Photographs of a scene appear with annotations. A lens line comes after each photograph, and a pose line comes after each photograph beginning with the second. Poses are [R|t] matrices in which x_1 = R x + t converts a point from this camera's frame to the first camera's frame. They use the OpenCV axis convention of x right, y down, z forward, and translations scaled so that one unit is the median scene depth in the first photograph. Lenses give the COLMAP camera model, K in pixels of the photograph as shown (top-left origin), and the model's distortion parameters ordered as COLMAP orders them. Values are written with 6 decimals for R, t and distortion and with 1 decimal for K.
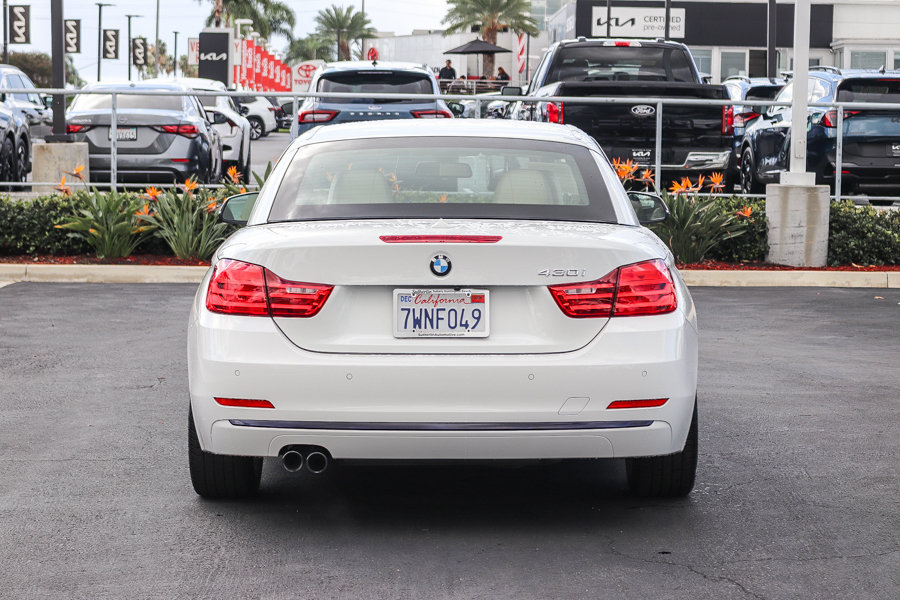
lens RADIAL K [[2191.3, 0, 451.5], [0, 2191.3, 239.5], [0, 0, 1]] dist [-0.004760, -0.039253]
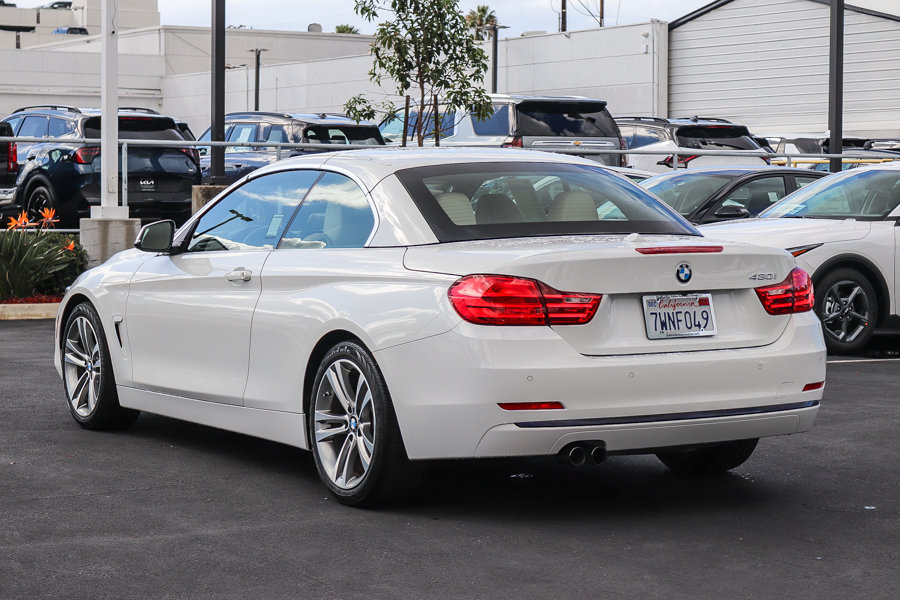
lens RADIAL K [[2143.9, 0, 488.8], [0, 2143.9, 301.0], [0, 0, 1]] dist [0.035603, -0.141952]
pose [[0.849779, -0.036480, 0.525875, -0.217393], [0.031505, 0.999334, 0.018412, 0.000925], [-0.526196, 0.000922, 0.850363, 0.039074]]
